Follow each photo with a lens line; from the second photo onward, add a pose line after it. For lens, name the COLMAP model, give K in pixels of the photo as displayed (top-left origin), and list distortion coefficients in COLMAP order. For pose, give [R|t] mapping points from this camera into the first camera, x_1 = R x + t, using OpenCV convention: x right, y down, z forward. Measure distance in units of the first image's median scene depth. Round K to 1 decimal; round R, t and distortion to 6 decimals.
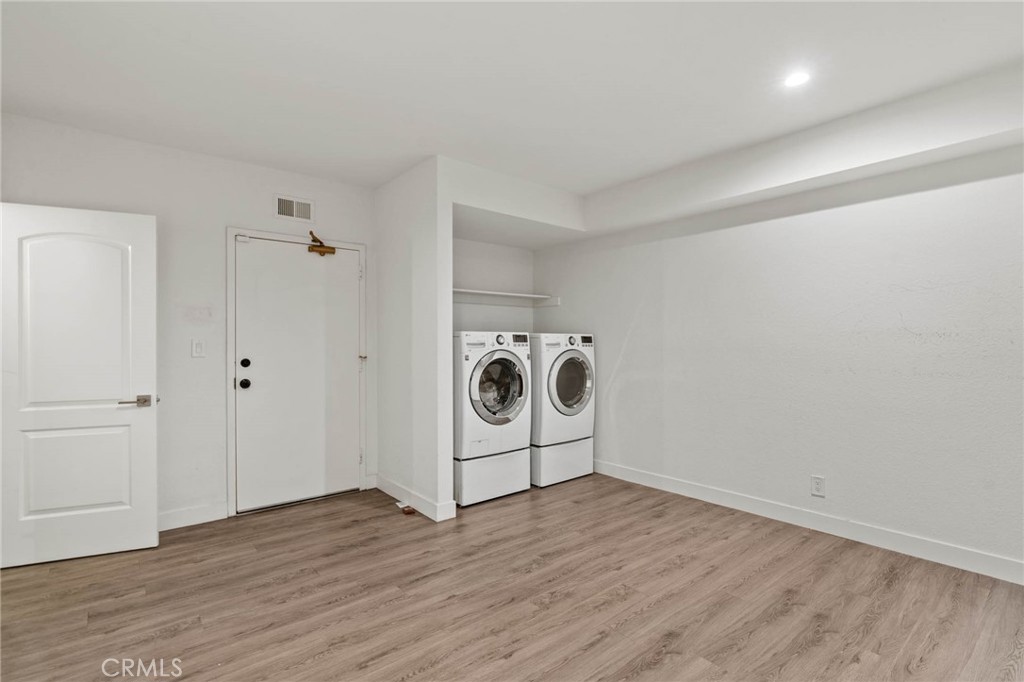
lens RADIAL K [[469.6, 0, 516.9], [0, 469.6, 346.6], [0, 0, 1]] dist [-0.014126, 0.004977]
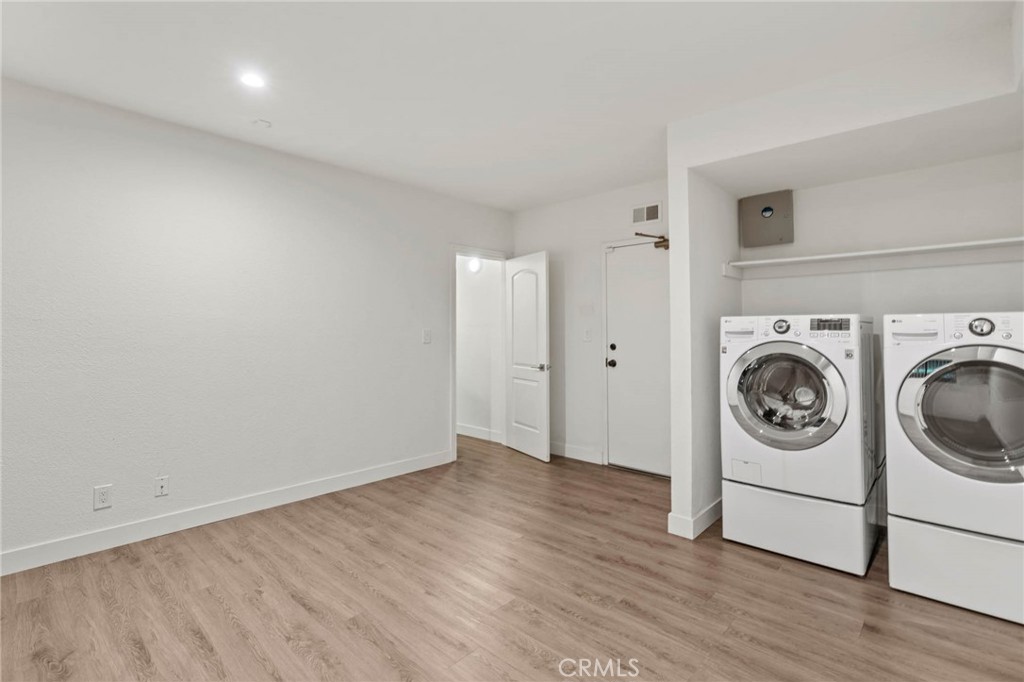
lens RADIAL K [[469.6, 0, 517.7], [0, 469.6, 329.9], [0, 0, 1]] dist [-0.014126, 0.004977]
pose [[0.156538, -0.003136, -0.987667, 0.662879], [-0.013539, 0.999894, -0.005320, -0.001090], [0.987579, 0.014204, 0.156479, 0.574757]]
